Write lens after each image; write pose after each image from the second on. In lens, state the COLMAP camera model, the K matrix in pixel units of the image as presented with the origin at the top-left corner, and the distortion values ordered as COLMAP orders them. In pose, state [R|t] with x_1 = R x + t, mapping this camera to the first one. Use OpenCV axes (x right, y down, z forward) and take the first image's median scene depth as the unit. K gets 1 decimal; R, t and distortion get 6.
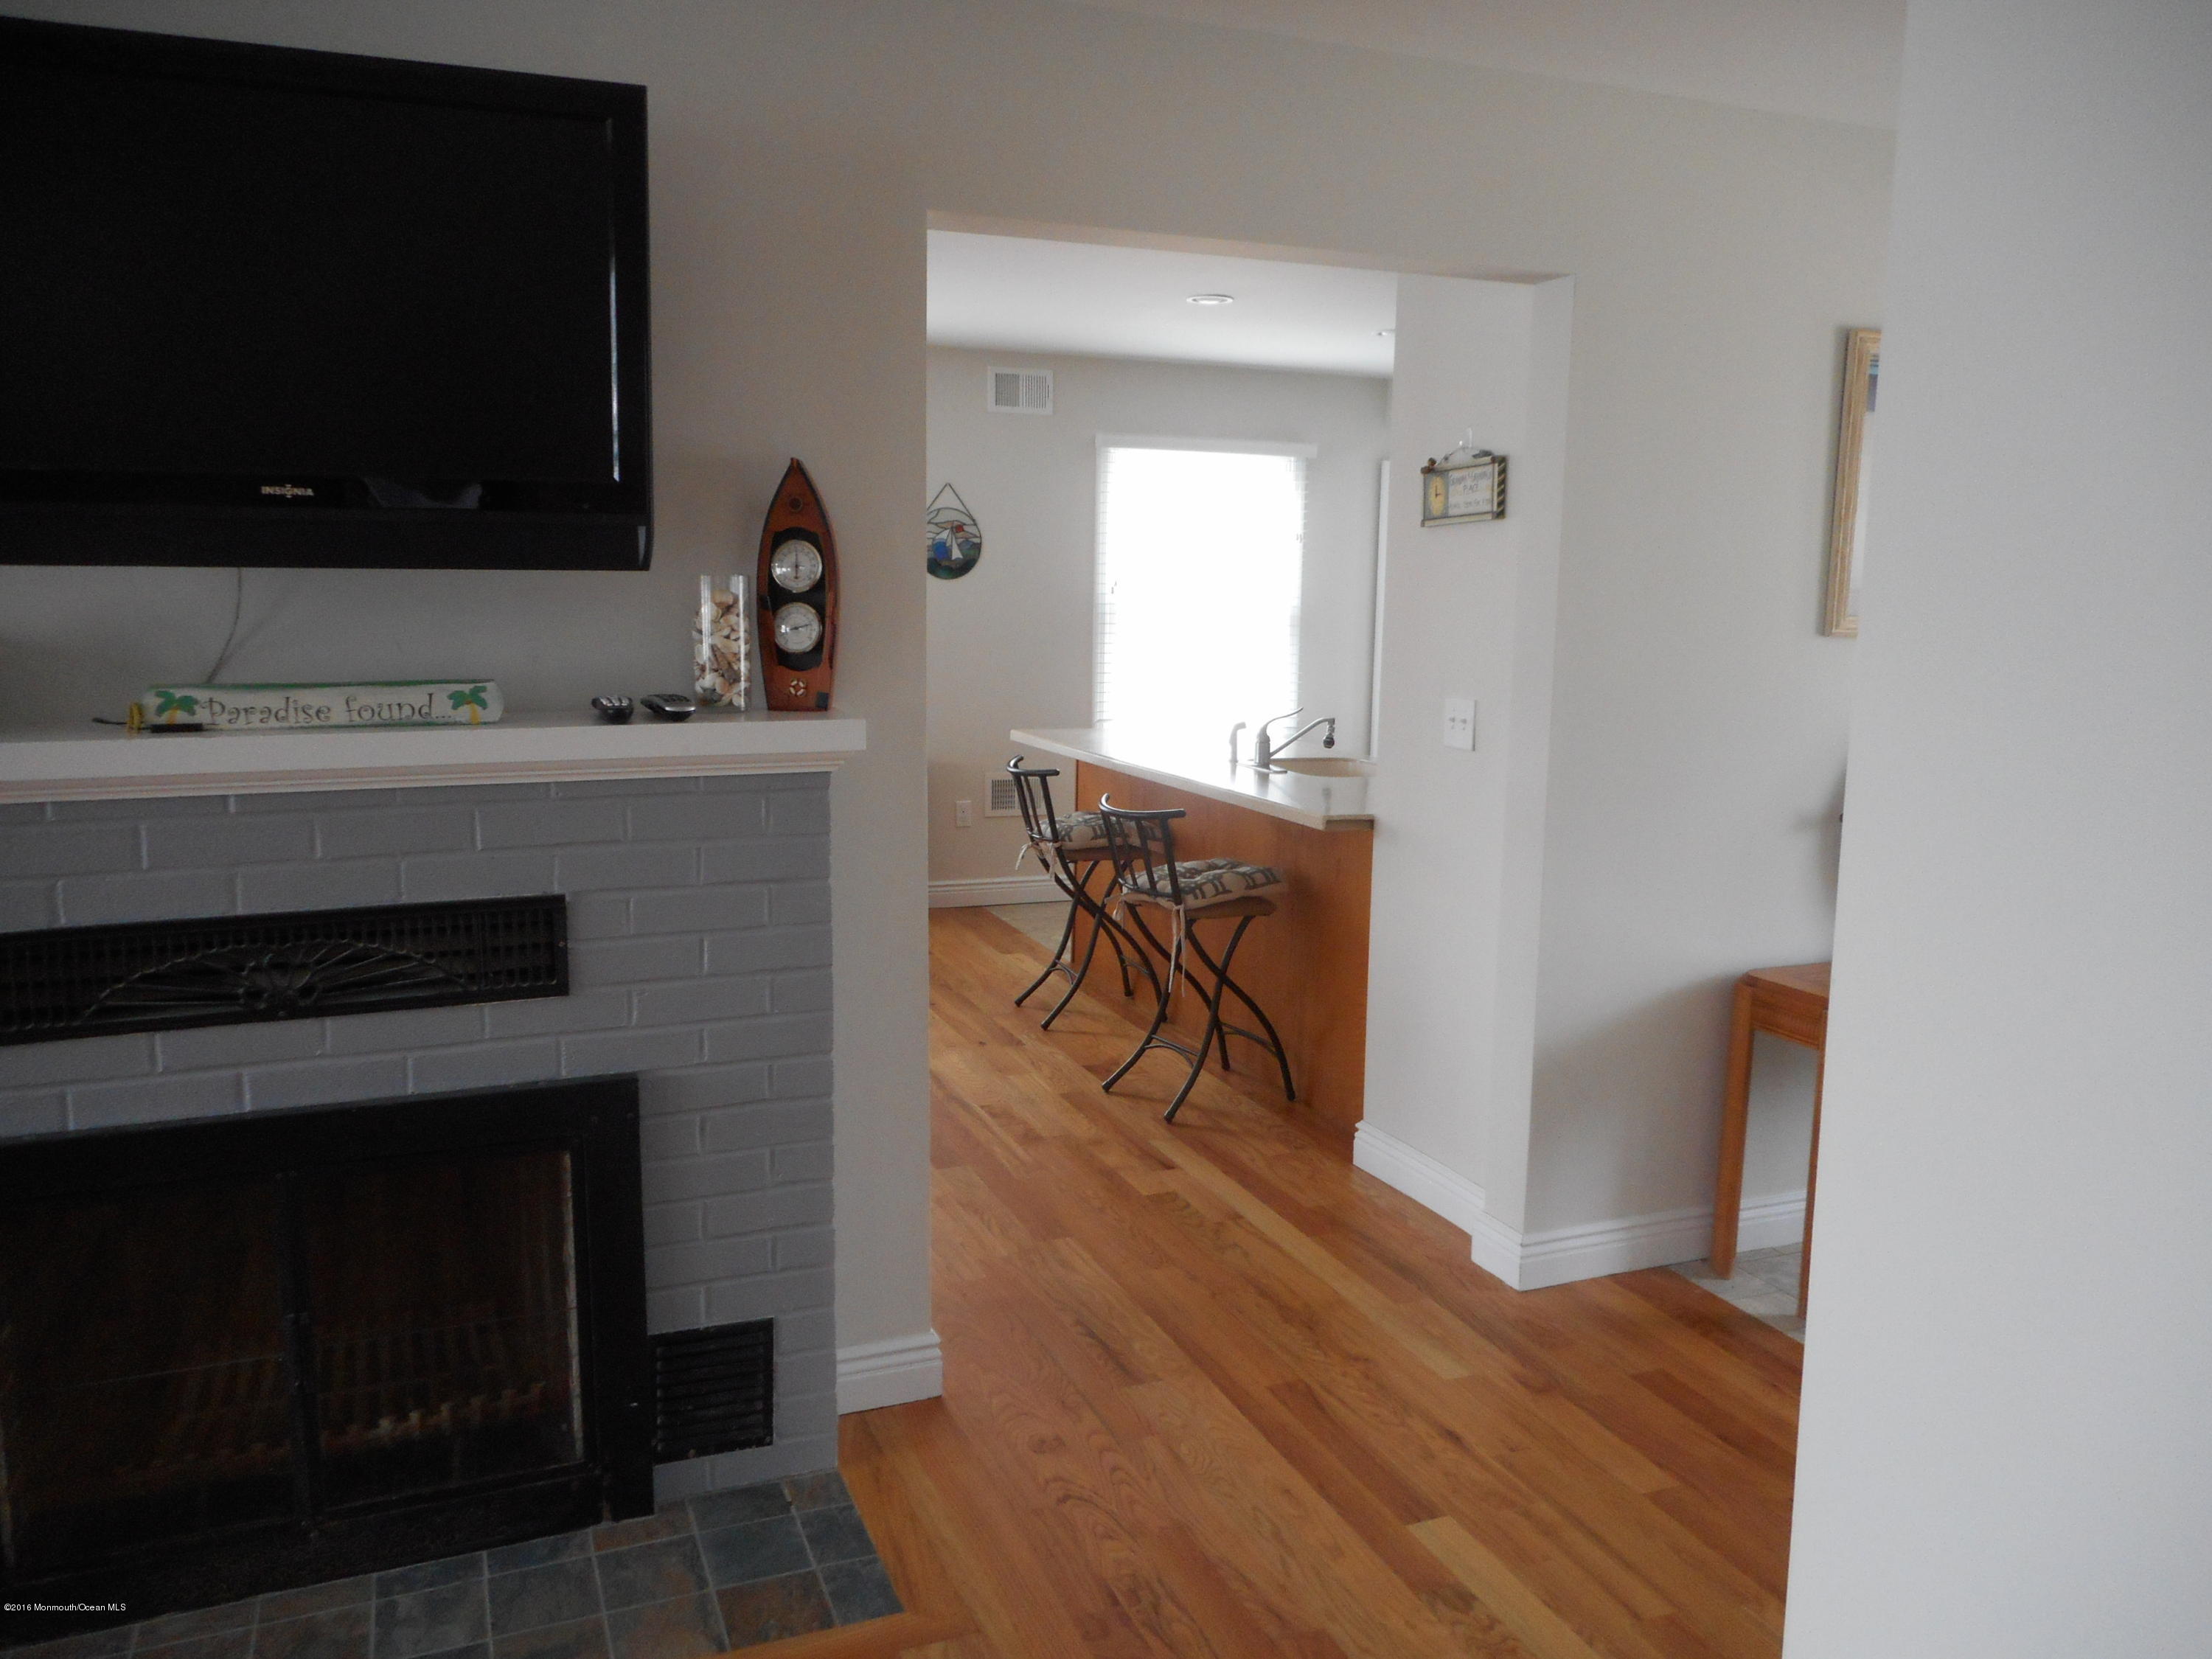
lens RADIAL K [[1670.1, 0, 1100.0], [0, 1670.1, 822.3], [0, 0, 1]] dist [-0.003126, 0.007182]
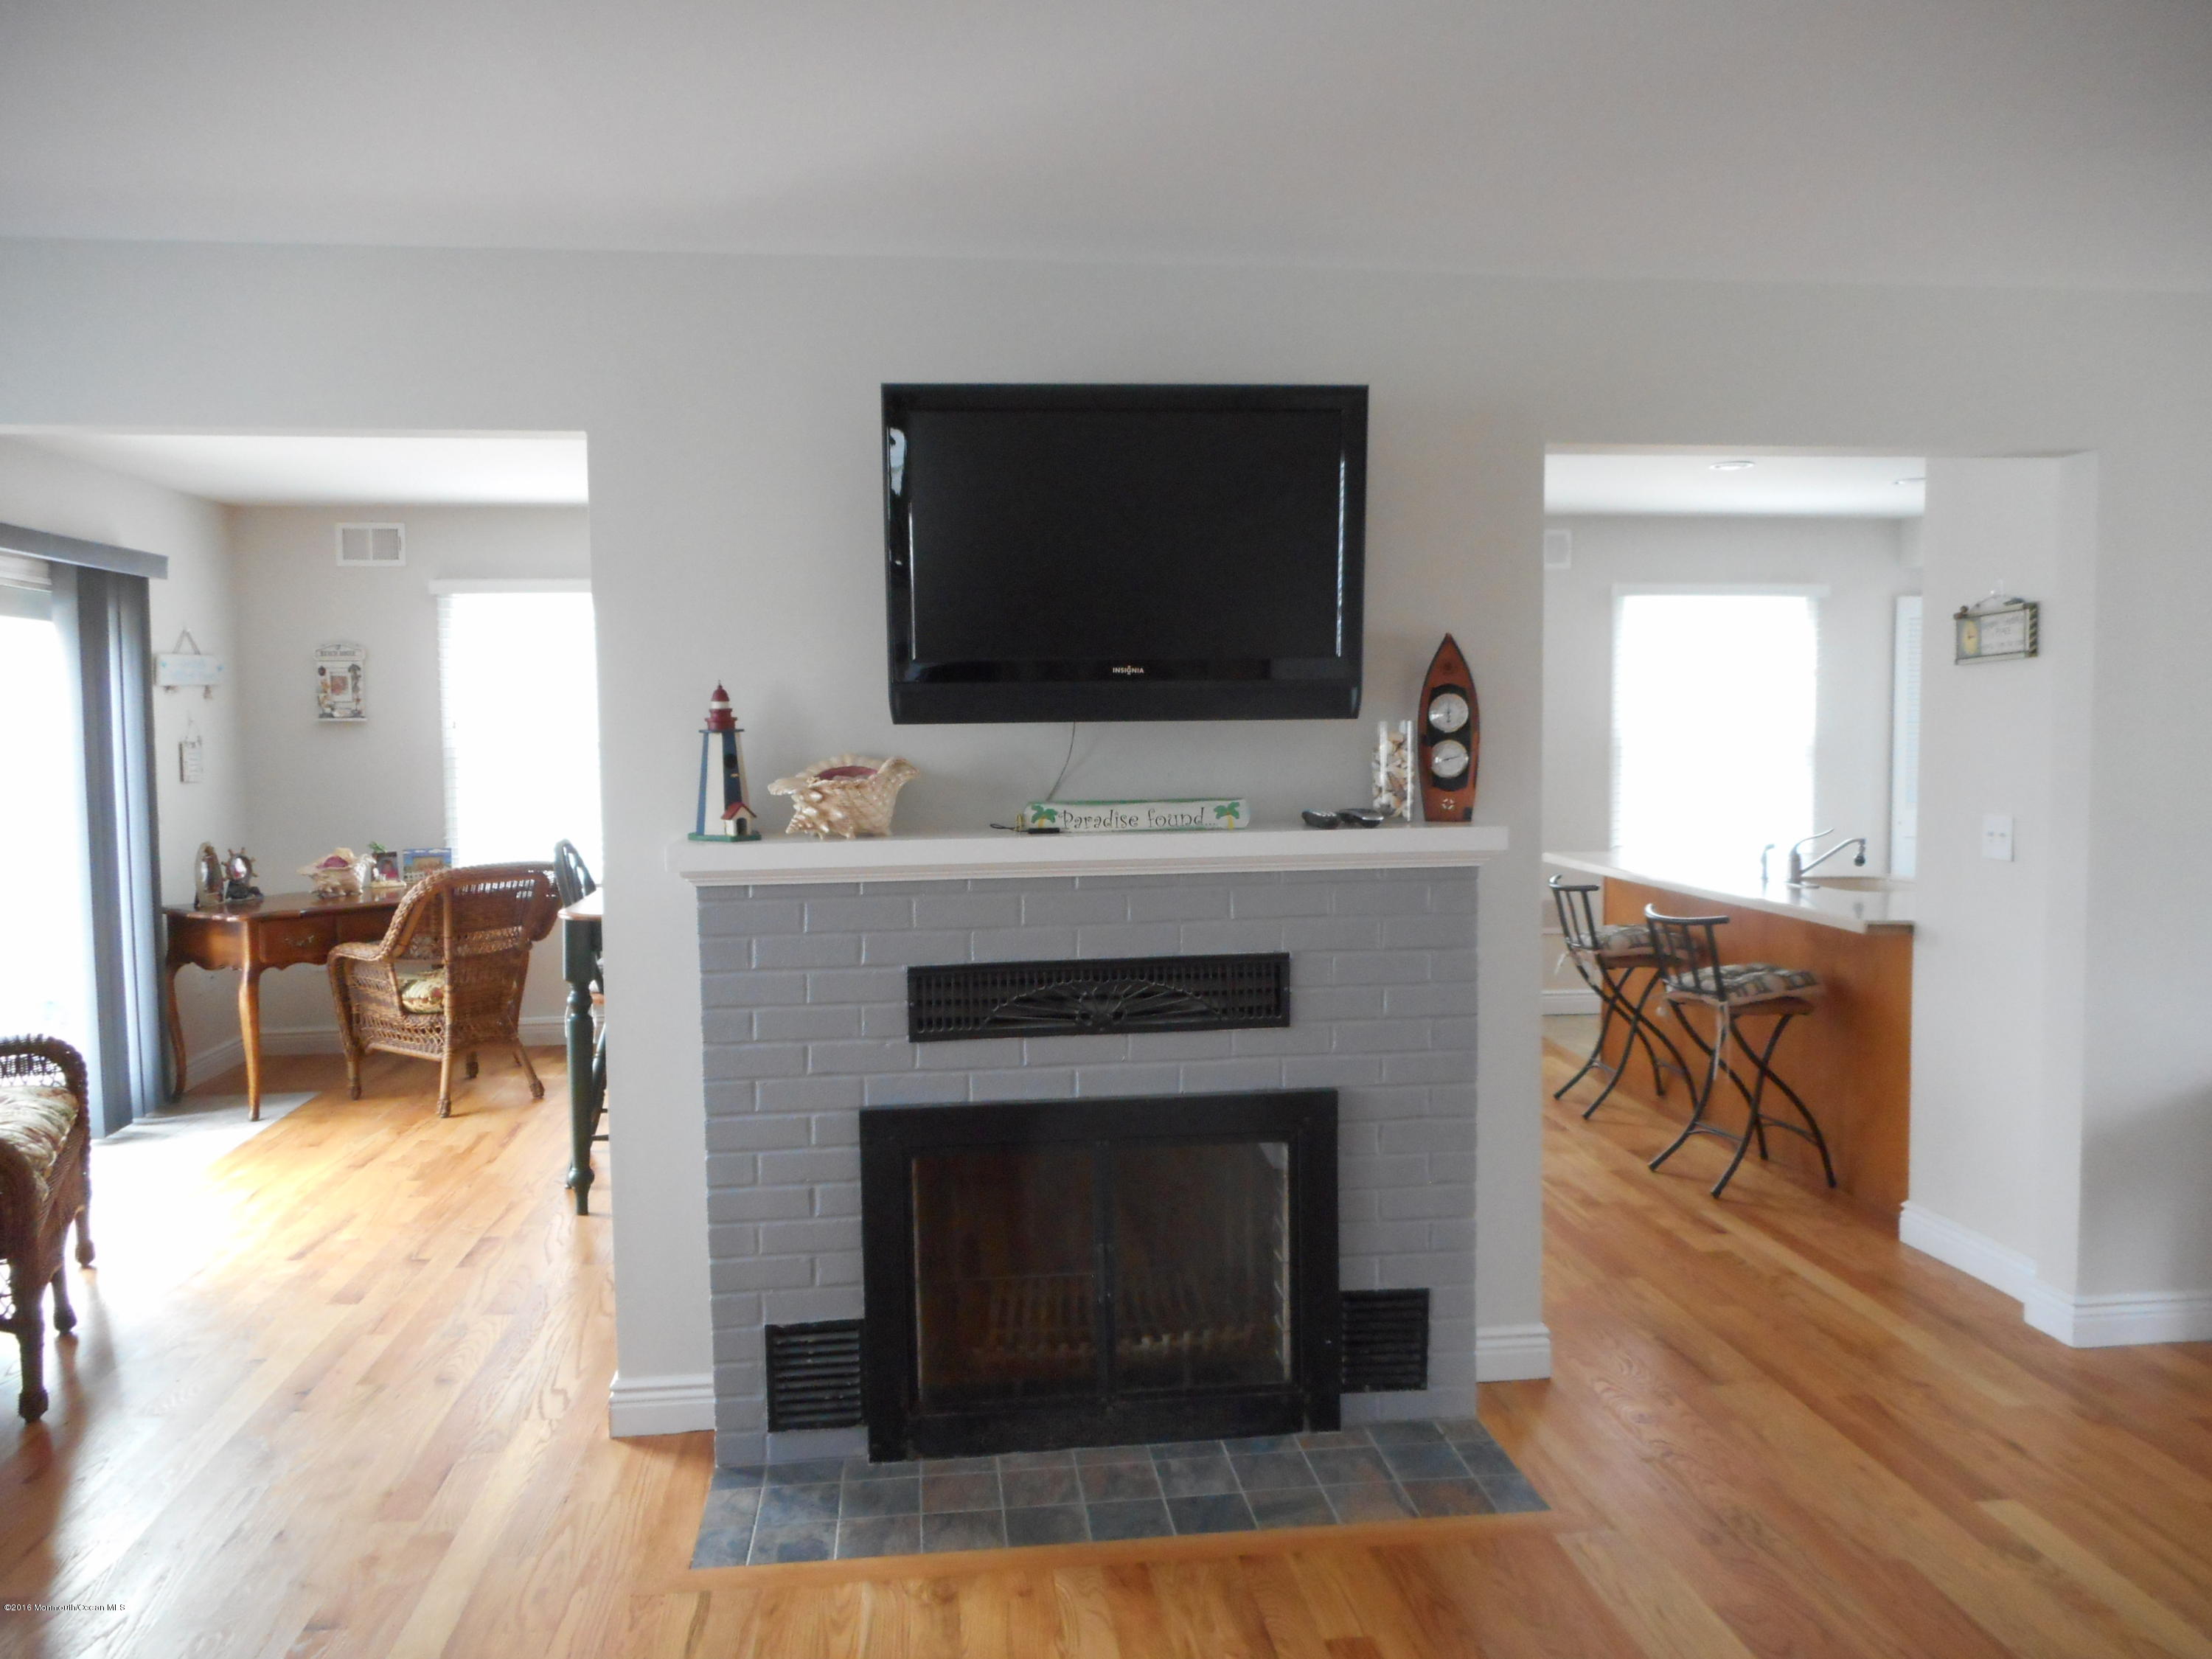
lens RADIAL K [[1670.1, 0, 1090.8], [0, 1670.1, 812.8], [0, 0, 1]] dist [-0.003126, 0.007182]
pose [[0.962207, -0.005674, -0.272261, -0.093408], [-0.018487, 0.996115, -0.086095, 0.045898], [0.271692, 0.087875, 0.958364, -0.345221]]
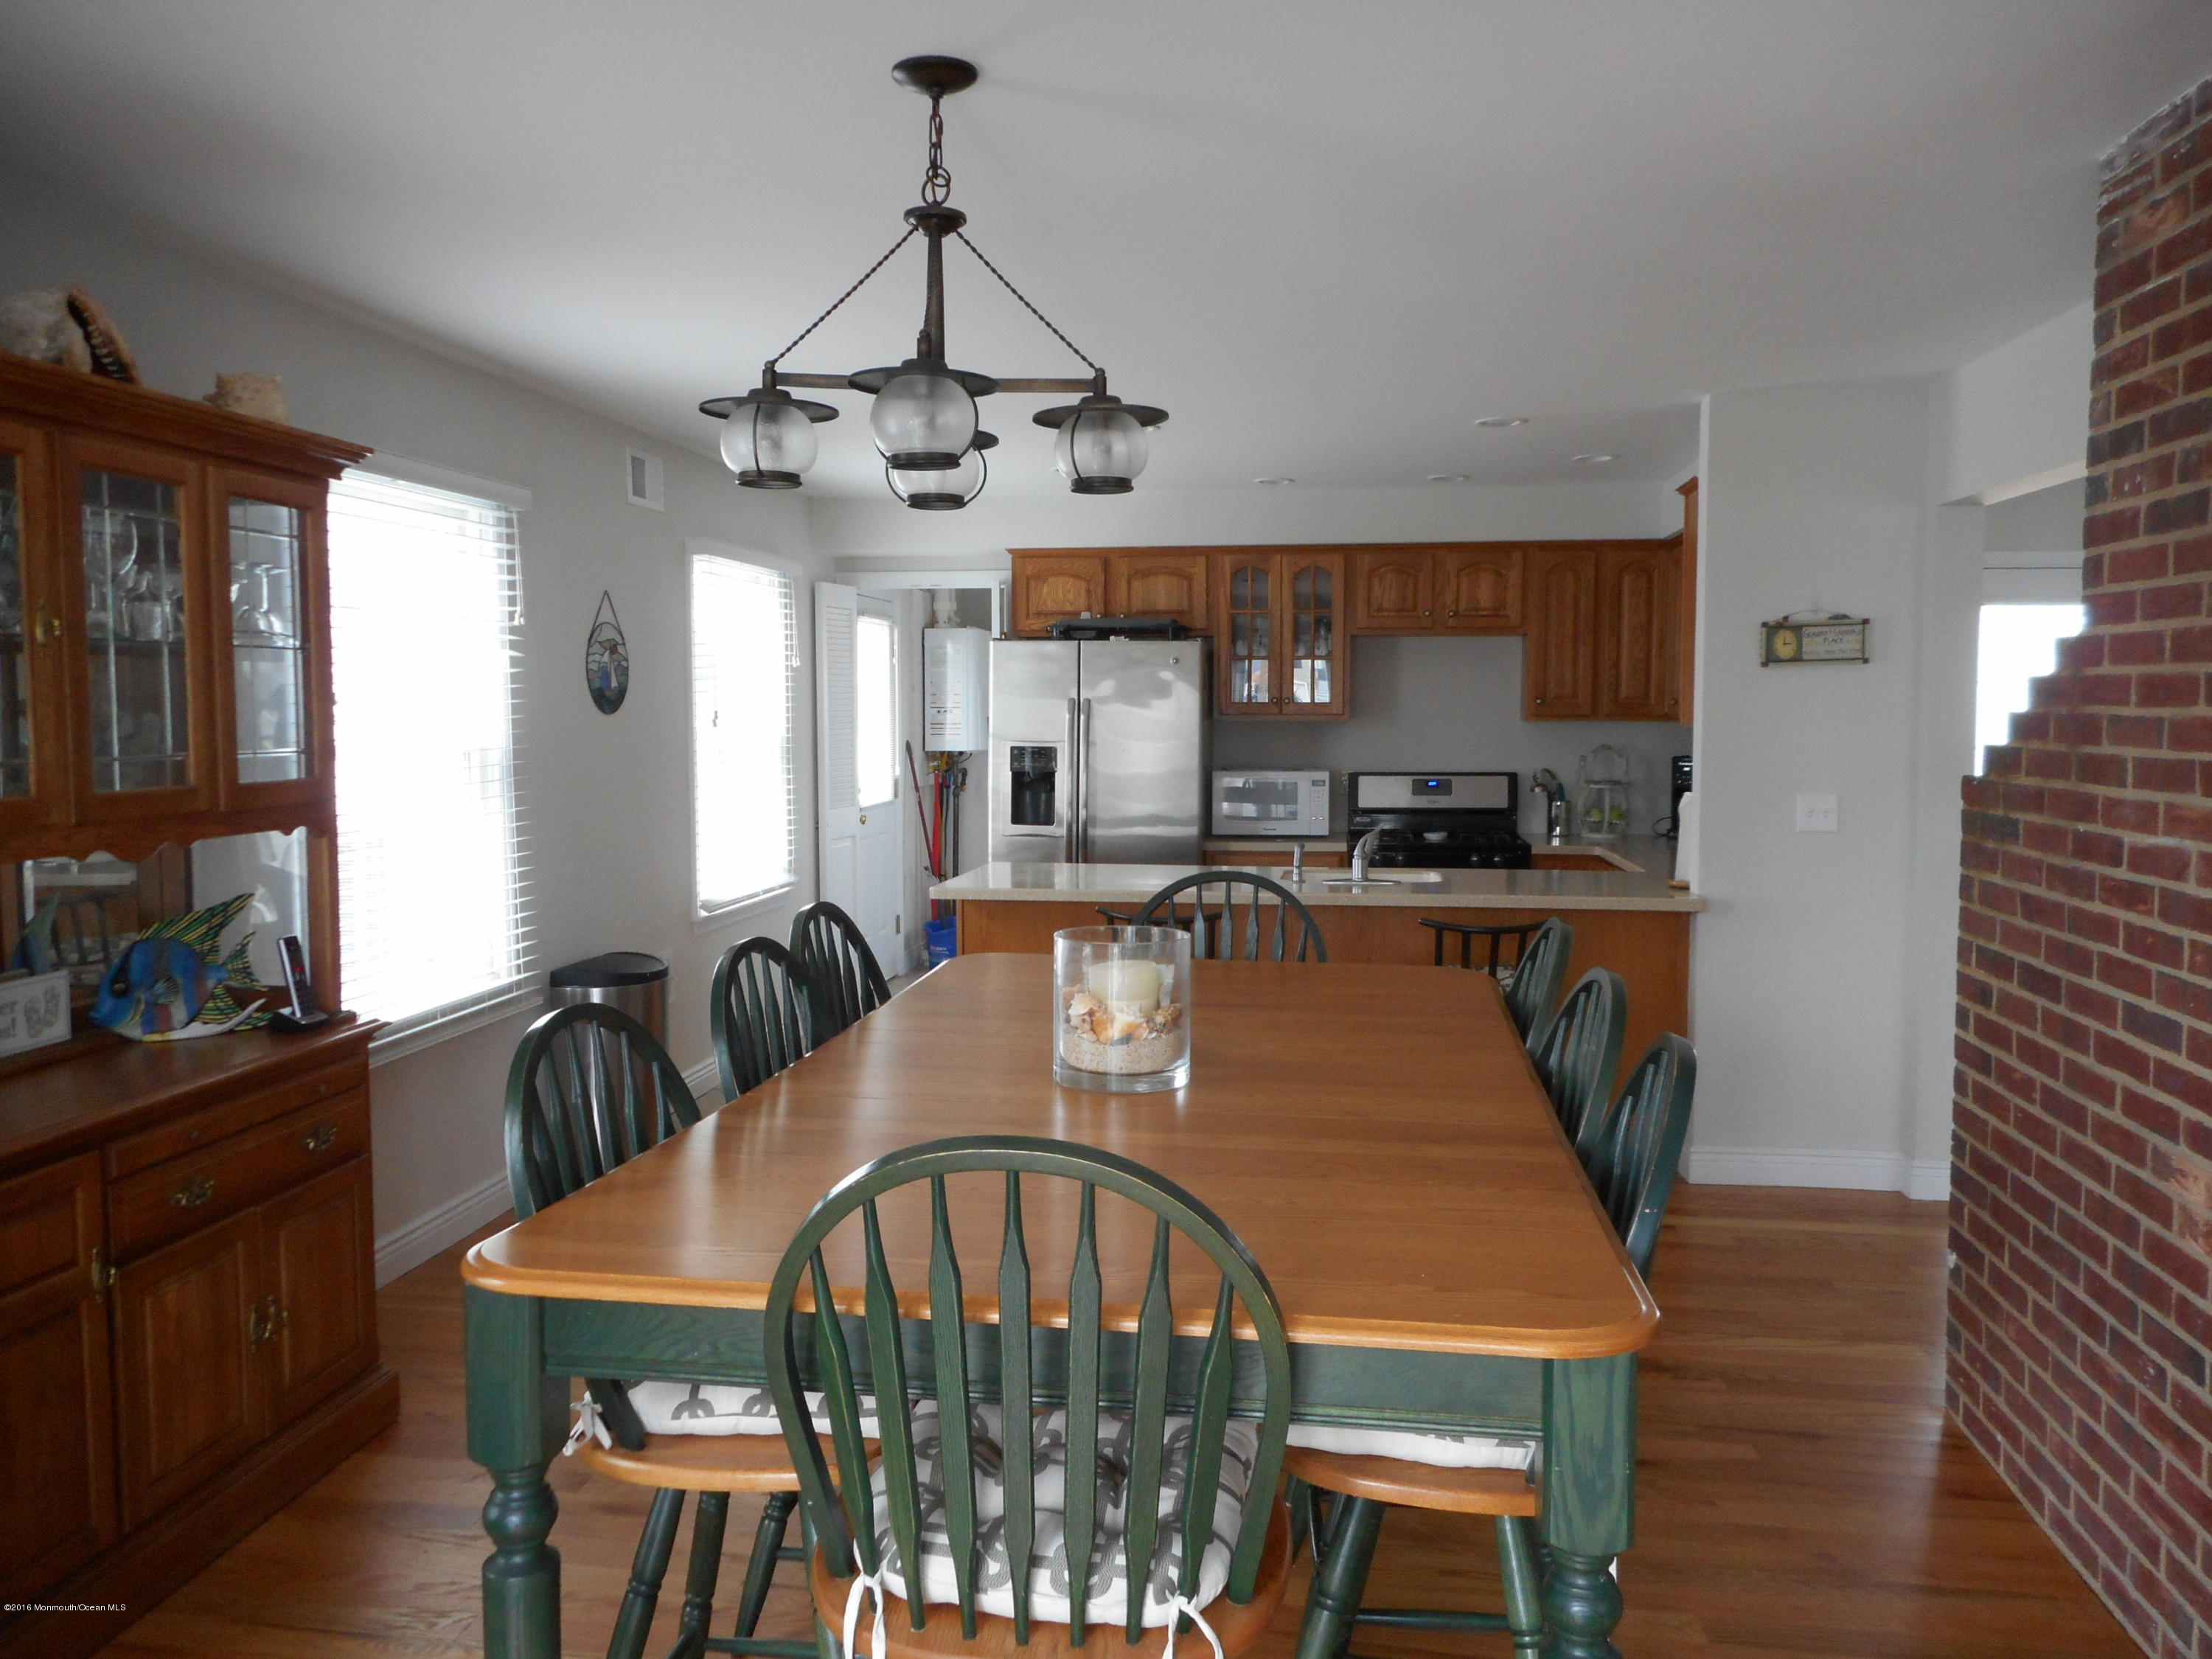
lens RADIAL K [[1670.1, 0, 1114.2], [0, 1670.1, 830.7], [0, 0, 1]] dist [-0.003126, 0.007182]
pose [[0.497893, -0.080294, 0.863513, -1.725120], [0.133859, 0.990888, 0.014957, -0.198504], [-0.856845, 0.108142, 0.504104, 1.140326]]
